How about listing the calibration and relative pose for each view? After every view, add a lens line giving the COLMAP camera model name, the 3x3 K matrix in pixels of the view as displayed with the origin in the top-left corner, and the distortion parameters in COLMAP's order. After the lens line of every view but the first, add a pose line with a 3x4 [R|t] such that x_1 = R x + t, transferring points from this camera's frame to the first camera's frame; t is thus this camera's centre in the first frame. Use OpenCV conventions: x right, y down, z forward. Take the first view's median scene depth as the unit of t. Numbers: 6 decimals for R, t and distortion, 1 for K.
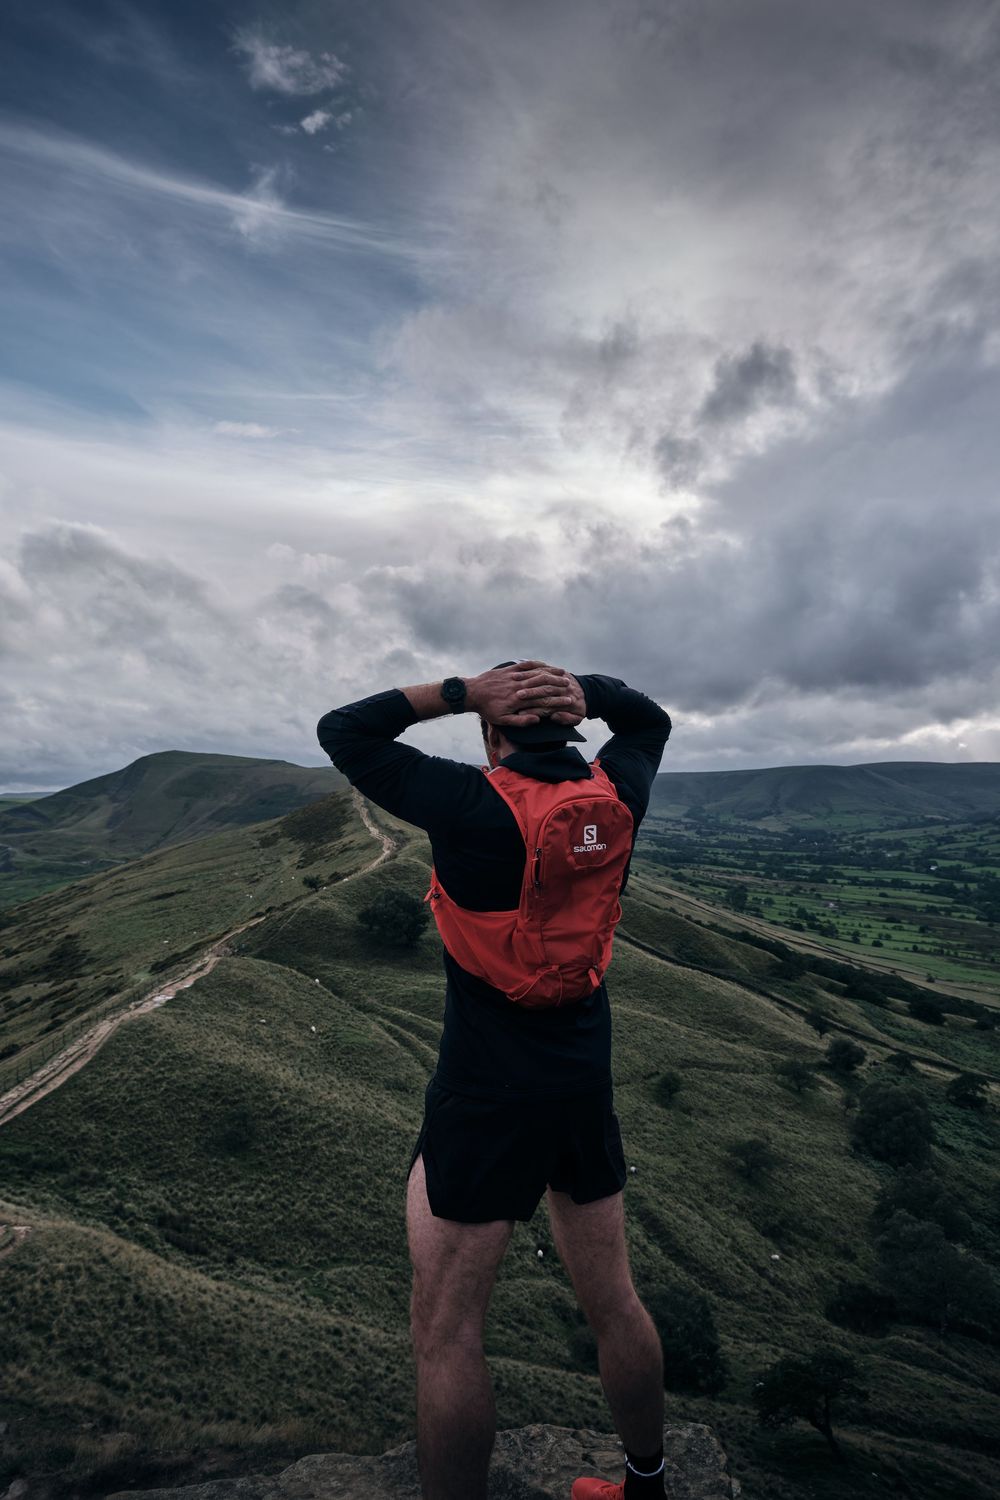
lens RADIAL K [[1002.8, 0, 497.8], [0, 1002.8, 748.9], [0, 0, 1]] dist [0.001122, 0.002167]
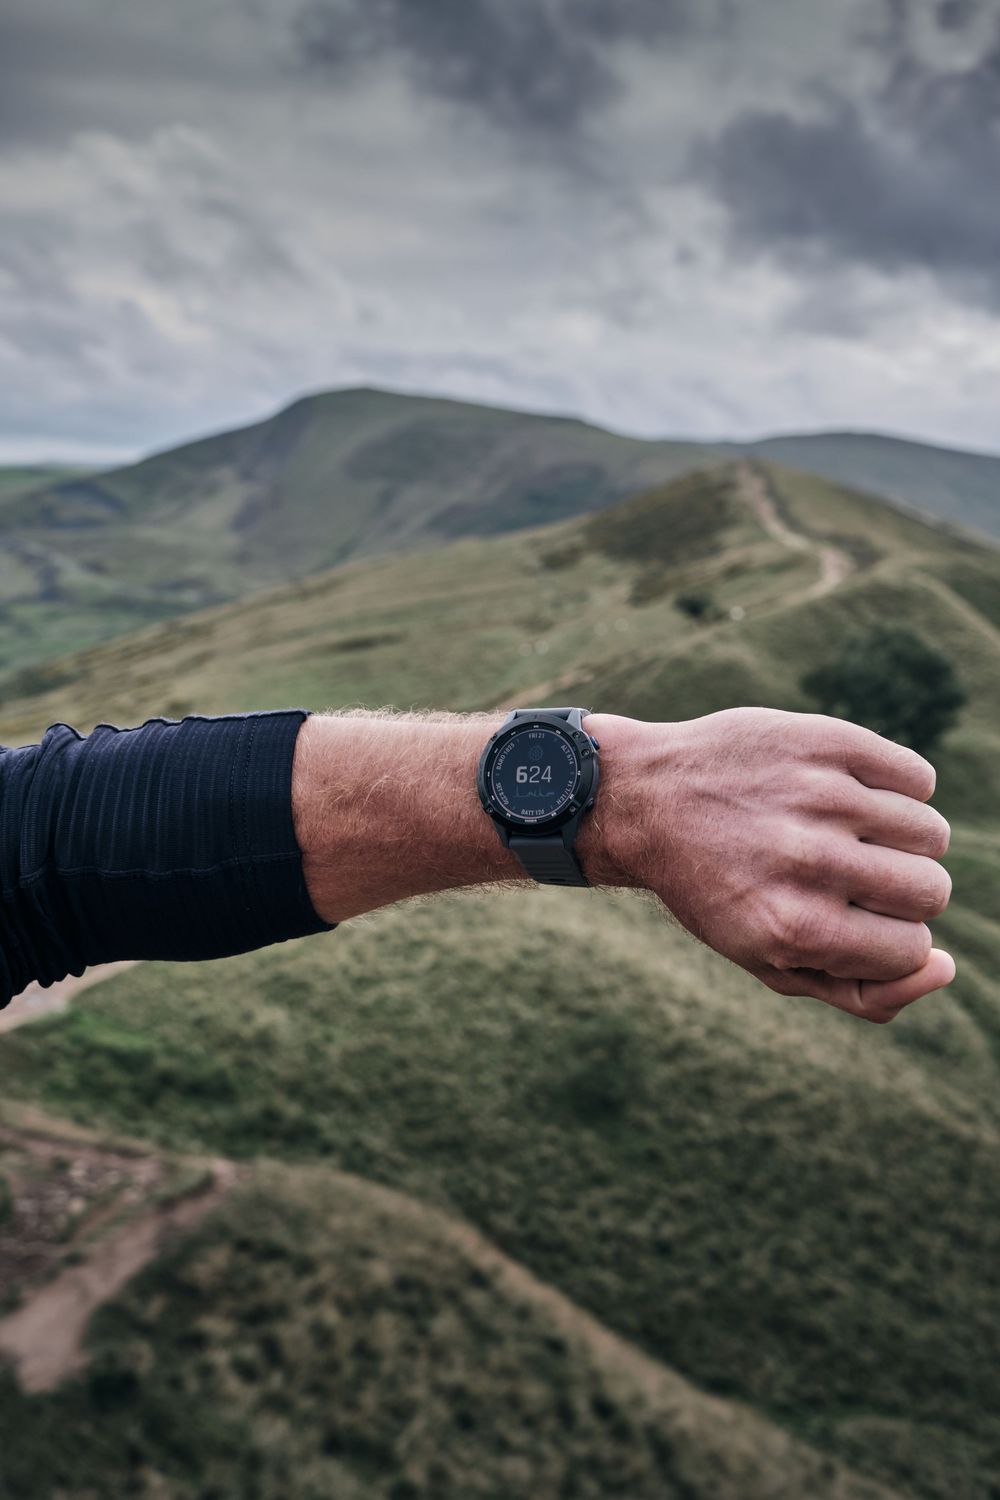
lens RADIAL K [[2012.2, 0, 499.7], [0, 2012.2, 752.0], [0, 0, 1]] dist [0.004942, 0.000000]
pose [[0.971454, 0.083209, -0.222156, -0.116680], [-0.048771, 0.986515, 0.156234, 0.111094], [0.232160, -0.140940, 0.962412, 0.187614]]
